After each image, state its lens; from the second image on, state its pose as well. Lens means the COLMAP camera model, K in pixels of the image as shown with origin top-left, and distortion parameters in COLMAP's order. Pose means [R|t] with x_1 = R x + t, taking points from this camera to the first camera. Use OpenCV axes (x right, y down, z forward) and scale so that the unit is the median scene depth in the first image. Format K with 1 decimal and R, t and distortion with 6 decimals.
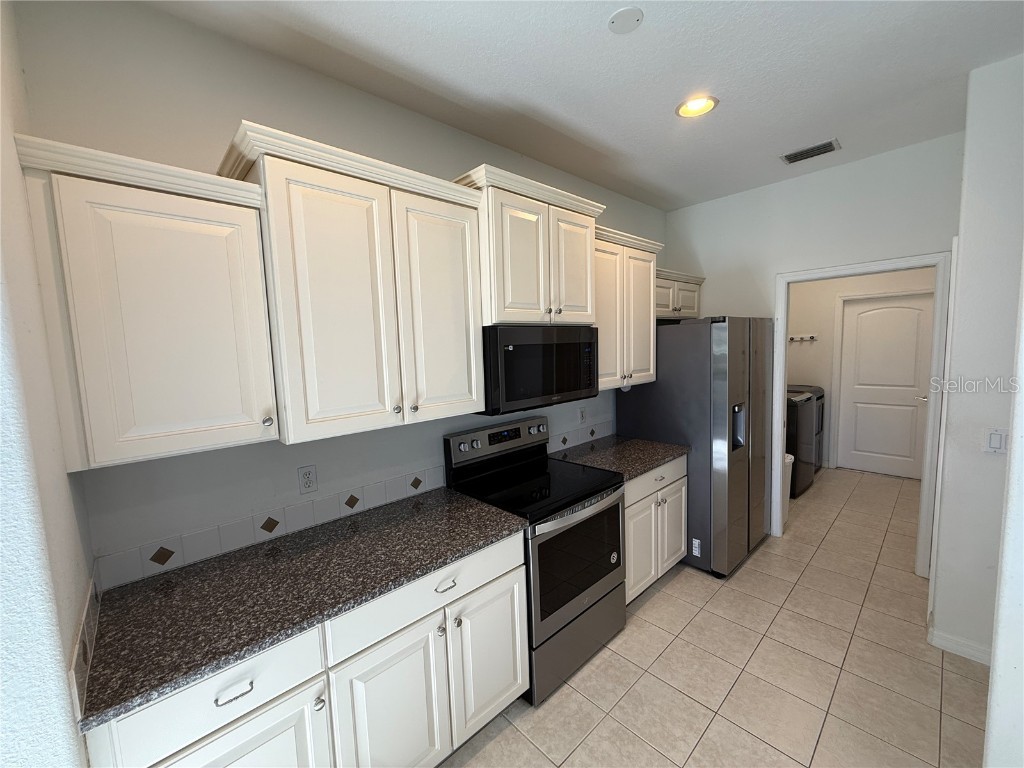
lens RADIAL K [[409.5, 0, 509.7], [0, 409.5, 384.6], [0, 0, 1]] dist [0.000589, -0.000019]
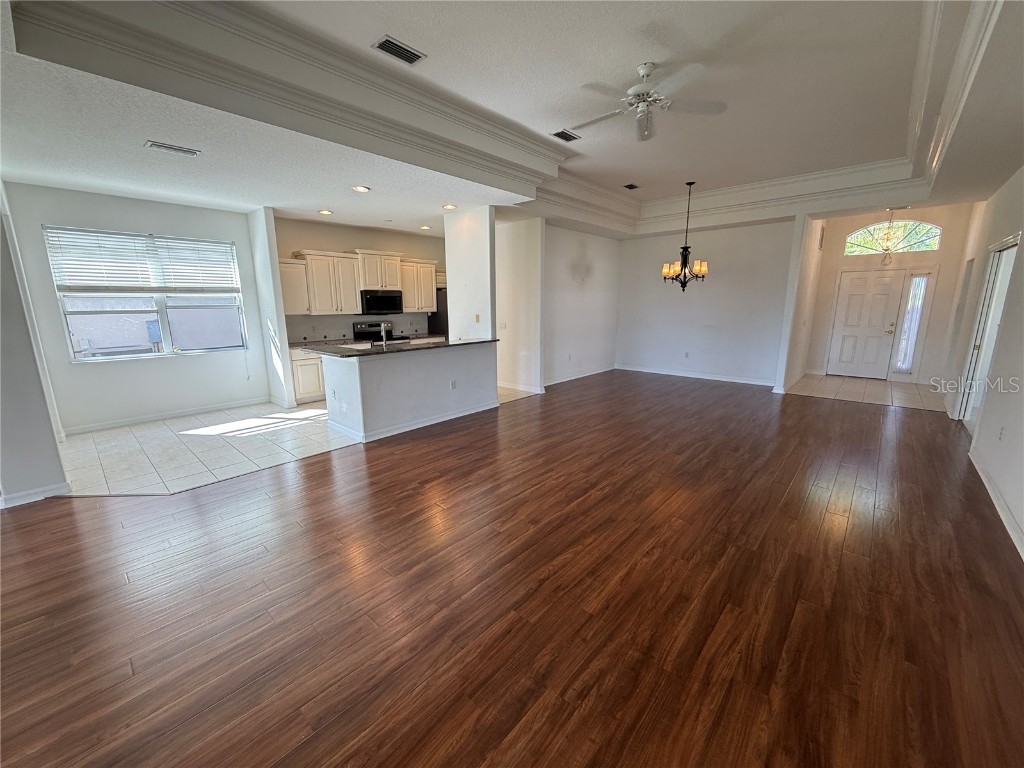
lens RADIAL K [[408.2, 0, 510.2], [0, 408.2, 385.0], [0, 0, 1]] dist [0.001942, 0.000066]
pose [[0.996003, 0.013126, 0.088353, 0.635299], [-0.022319, 0.994339, 0.103885, 0.194727], [-0.086489, -0.105442, 0.990657, -1.886953]]
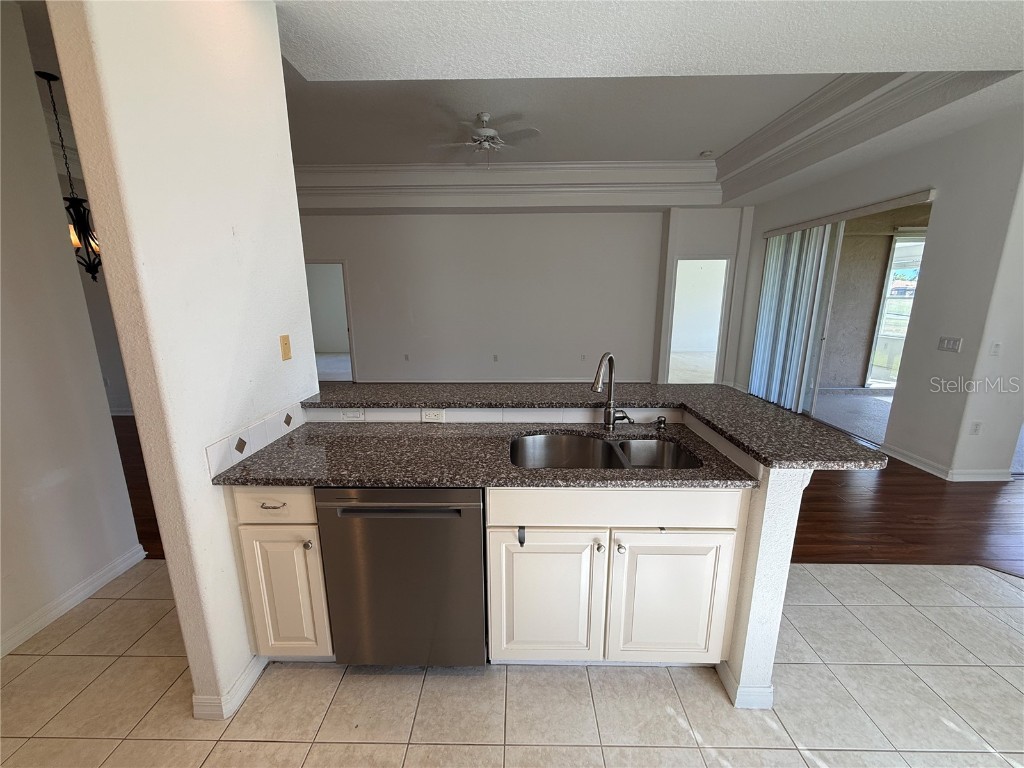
lens RADIAL K [[409.5, 0, 509.7], [0, 409.5, 384.6], [0, 0, 1]] dist [0.000589, -0.000019]
pose [[-0.719878, -0.109622, 0.685389, -0.077521], [0.097554, 0.961669, 0.256274, -0.000195], [-0.687211, 0.251349, -0.681590, 0.446301]]
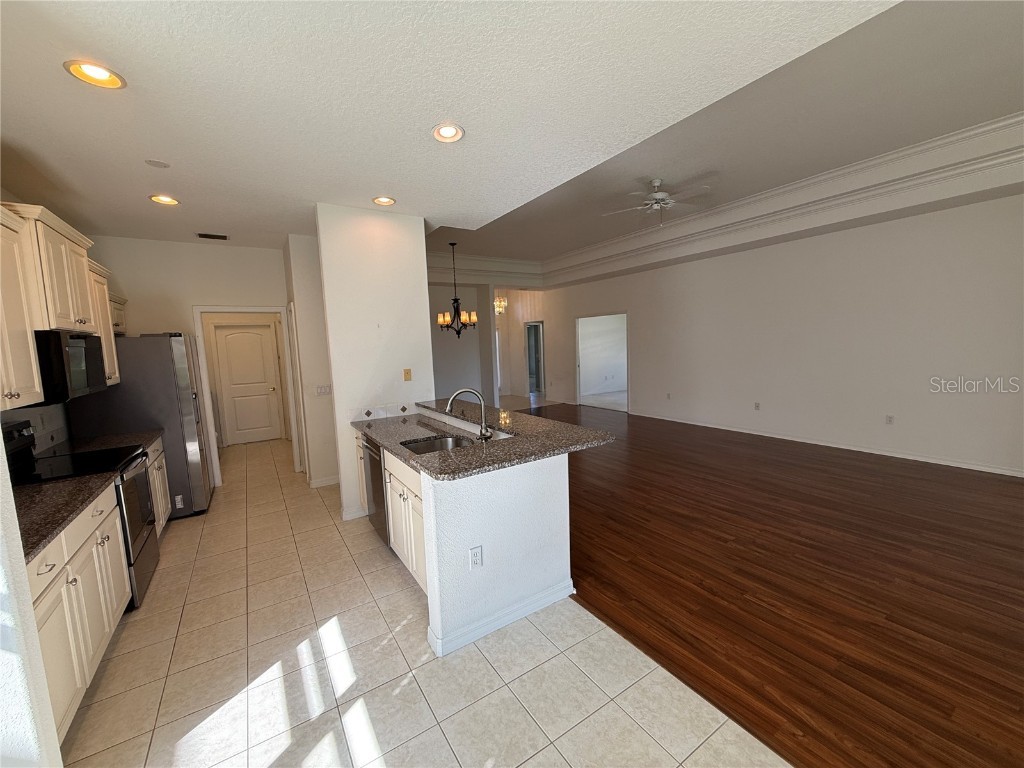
lens RADIAL K [[408.2, 0, 510.2], [0, 408.2, 385.0], [0, 0, 1]] dist [0.001942, 0.000066]
pose [[0.176797, -0.073233, 0.981519, -0.655591], [0.126057, 0.990700, 0.051212, 0.084171], [-0.976142, 0.114673, 0.184384, -0.365790]]
